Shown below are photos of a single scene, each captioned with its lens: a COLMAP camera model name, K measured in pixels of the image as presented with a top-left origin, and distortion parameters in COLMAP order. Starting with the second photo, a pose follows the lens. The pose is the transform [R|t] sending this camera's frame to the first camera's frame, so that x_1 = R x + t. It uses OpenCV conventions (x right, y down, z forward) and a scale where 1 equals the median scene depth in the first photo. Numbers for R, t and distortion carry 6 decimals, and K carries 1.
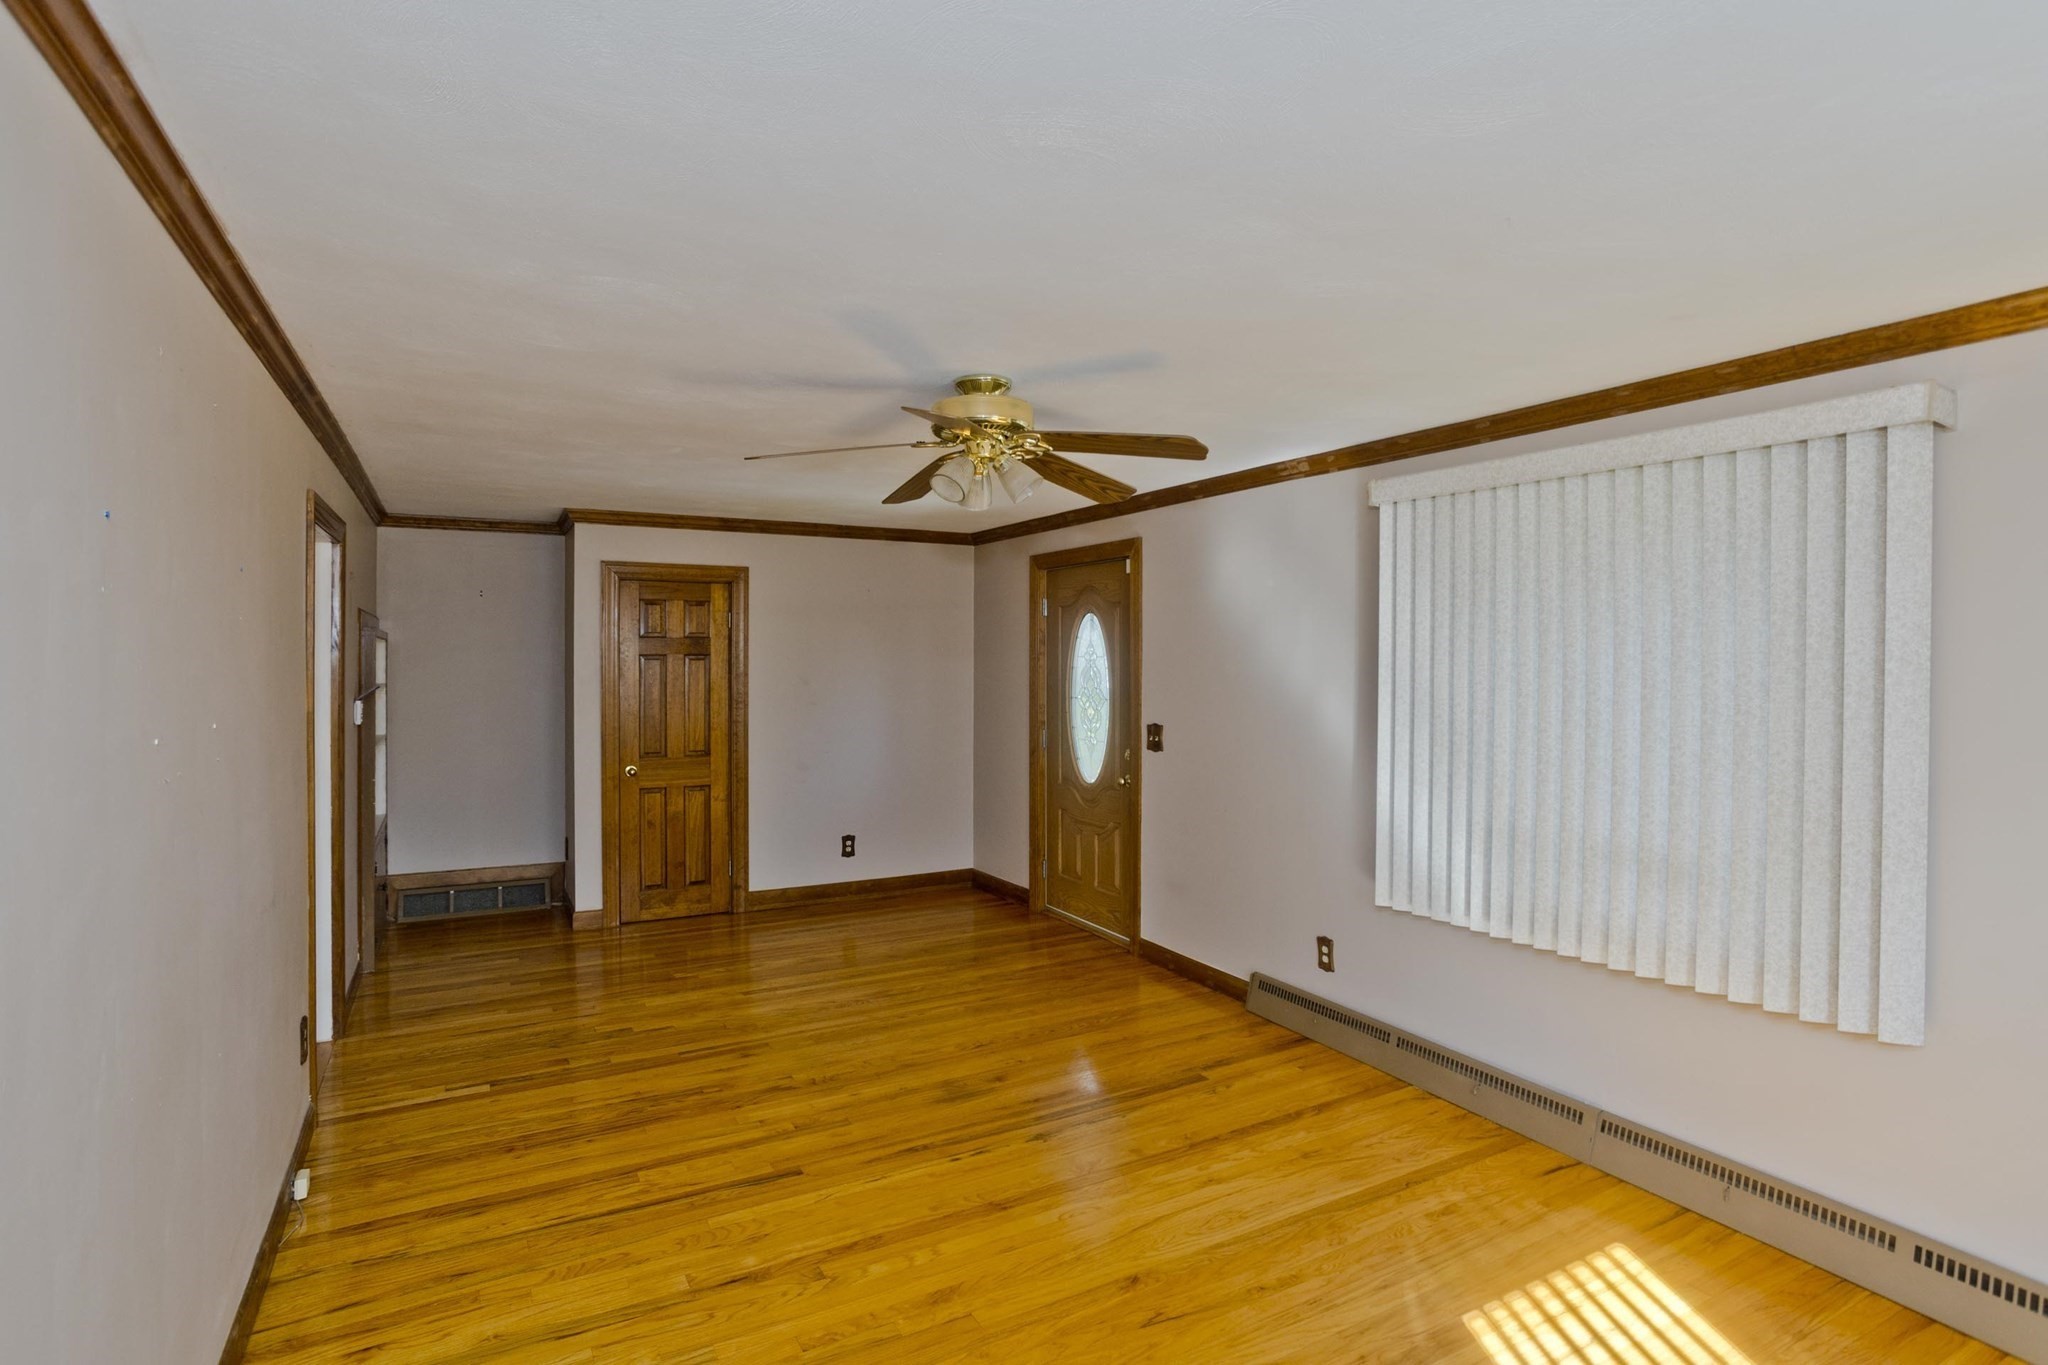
lens RADIAL K [[994.3, 0, 1025.8], [0, 994.3, 665.8], [0, 0, 1]] dist [-0.057145, 0.034134]
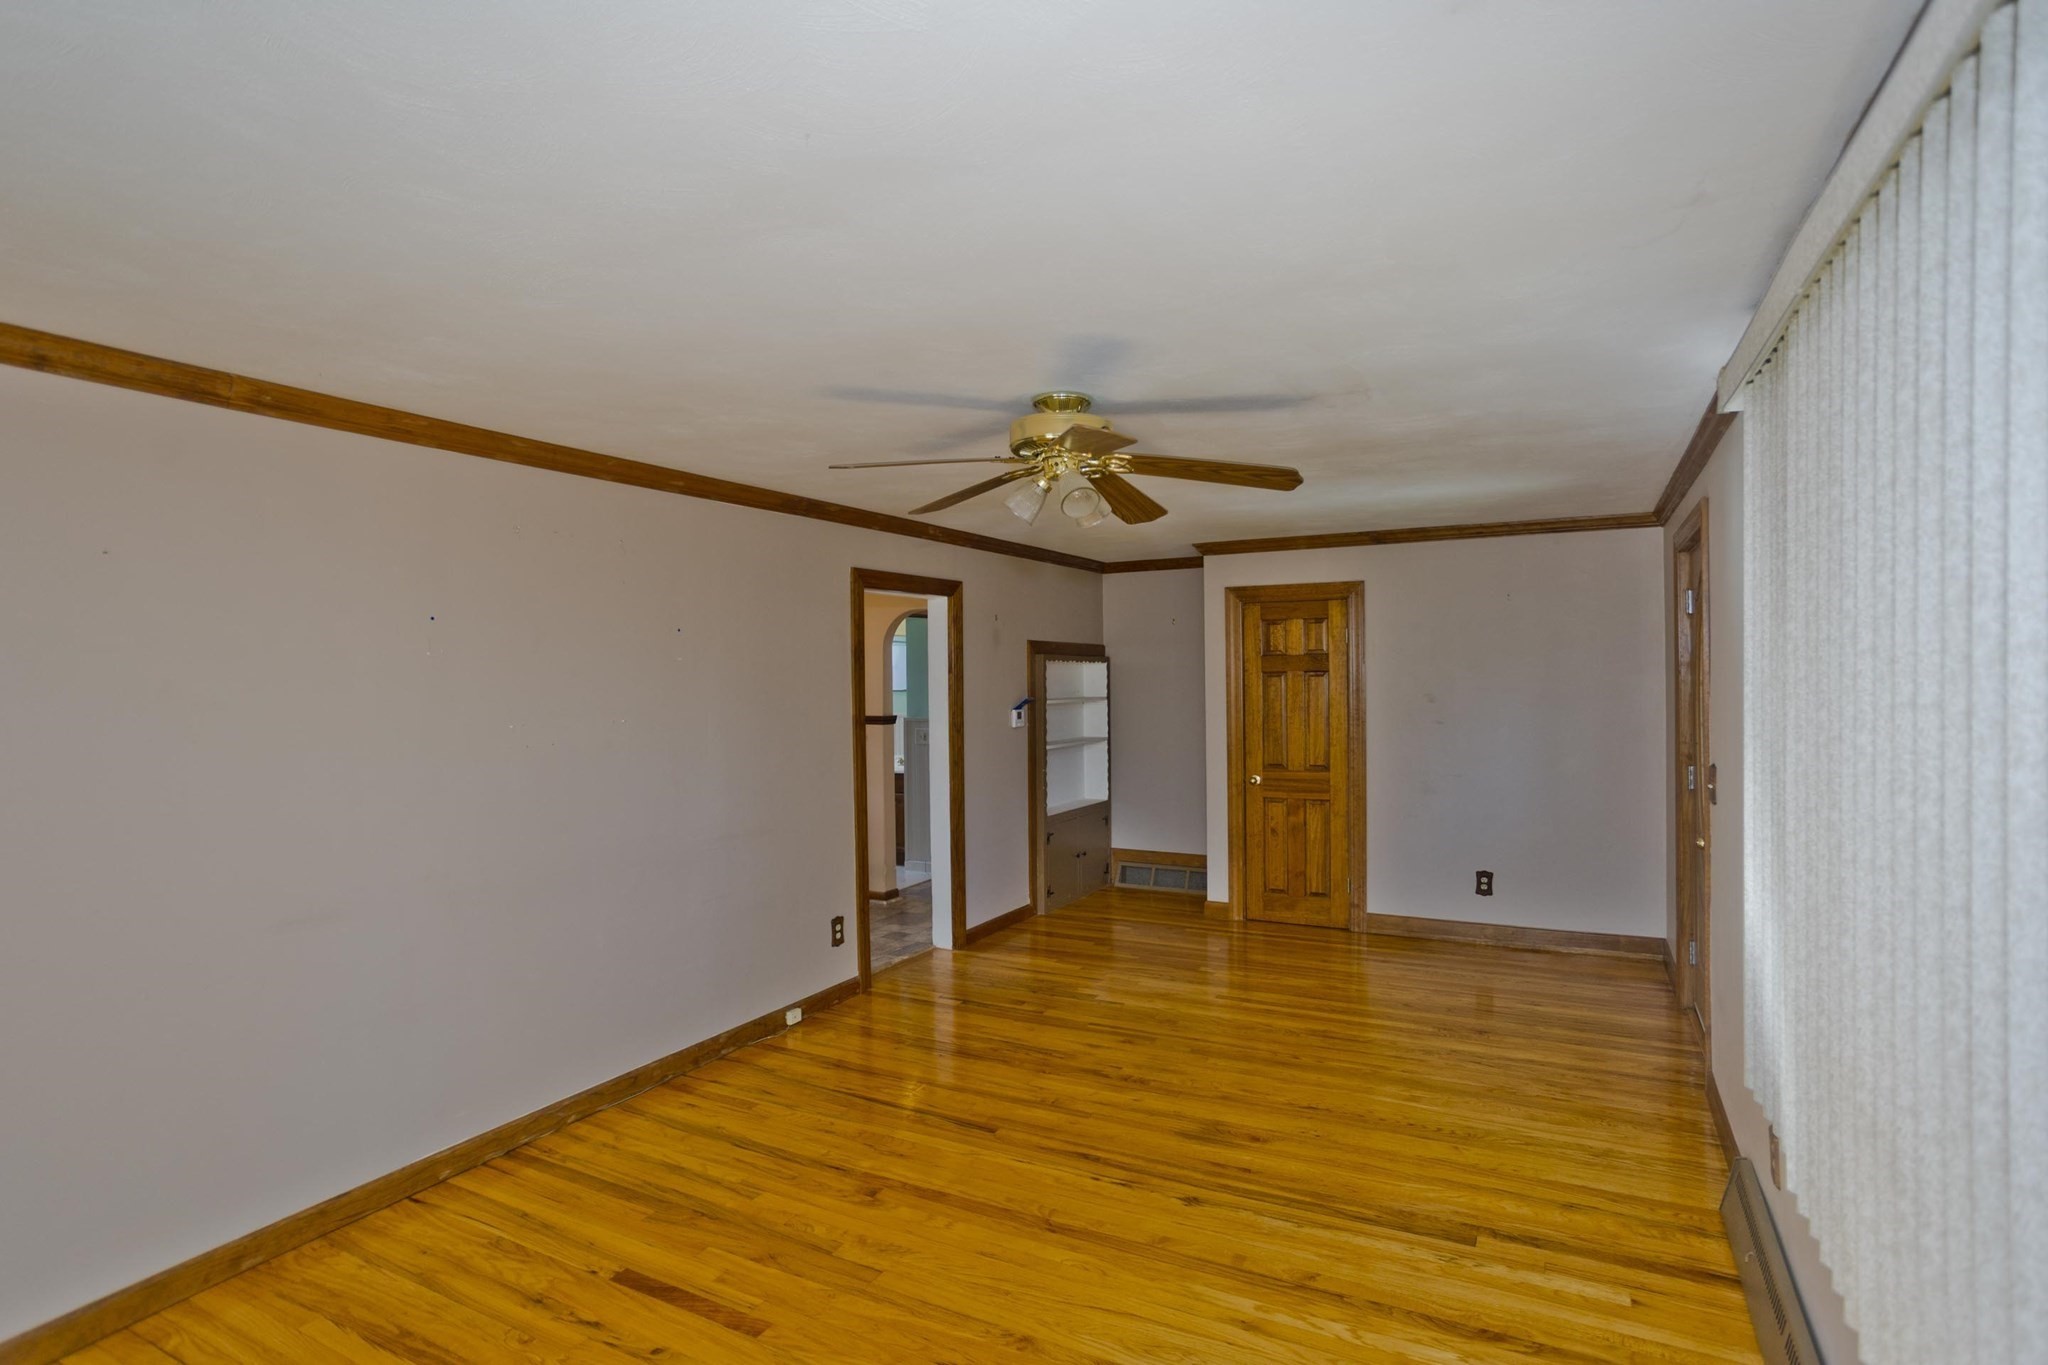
lens RADIAL K [[987.7, 0, 1039.5], [0, 987.7, 688.5], [0, 0, 1]] dist [-0.053224, 0.027428]
pose [[0.570199, 0.001083, -0.821506, 0.433739], [0.006224, 0.999965, 0.005638, -0.000773], [0.821483, -0.008328, 0.570172, 0.239553]]
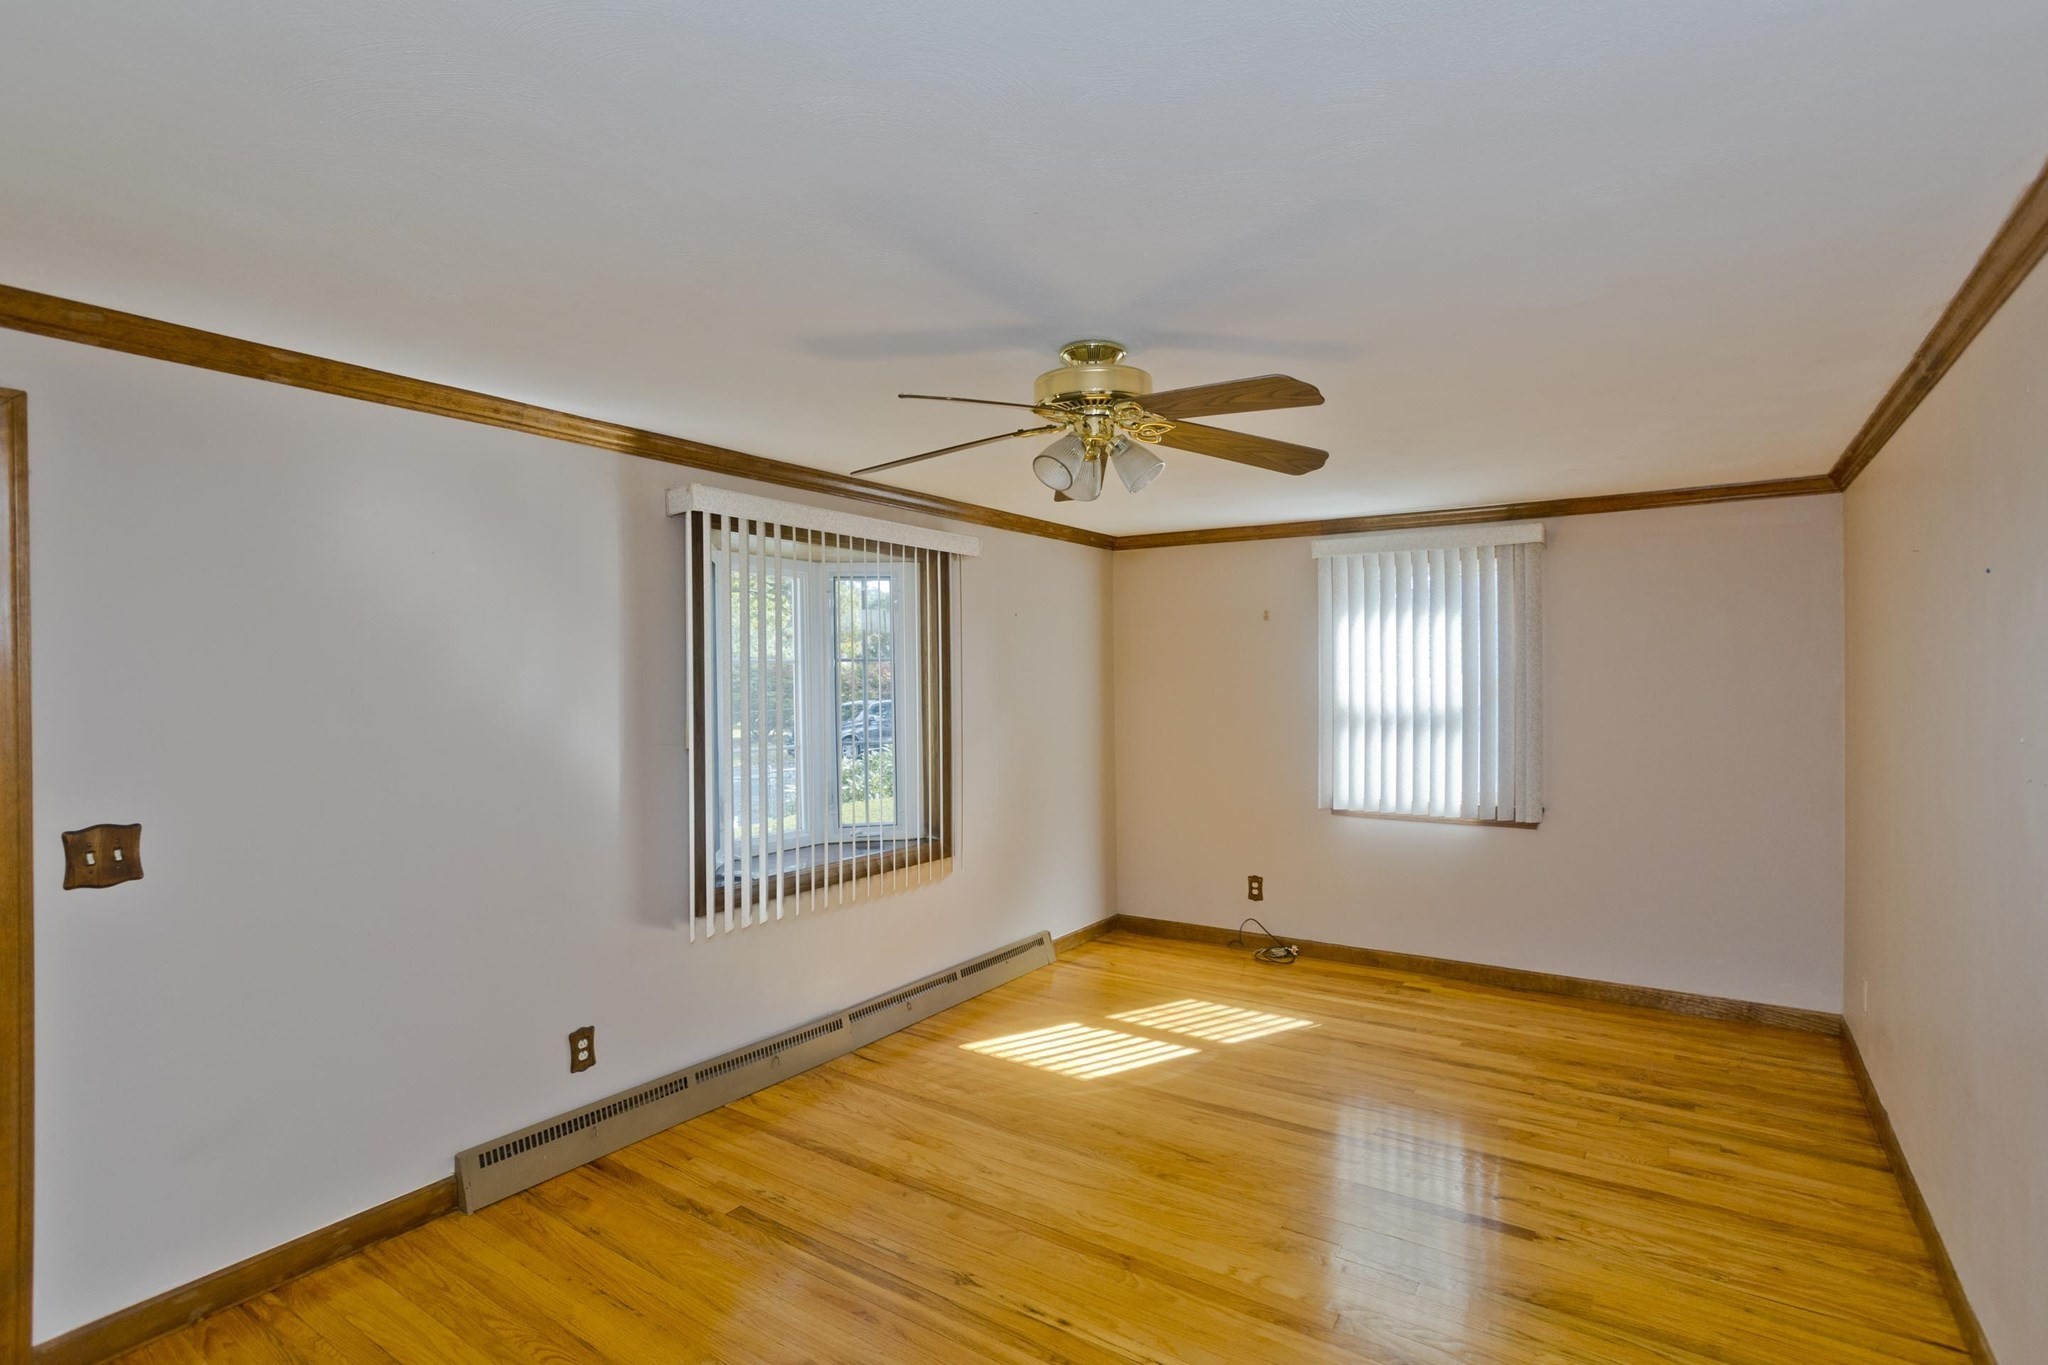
lens RADIAL K [[994.3, 0, 1025.8], [0, 994.3, 665.8], [0, 0, 1]] dist [-0.057145, 0.034134]
pose [[-0.439066, 0.008900, 0.898411, -0.461264], [0.006457, 0.999956, -0.006751, -0.008585], [-0.898432, 0.002837, -0.439104, 0.830979]]
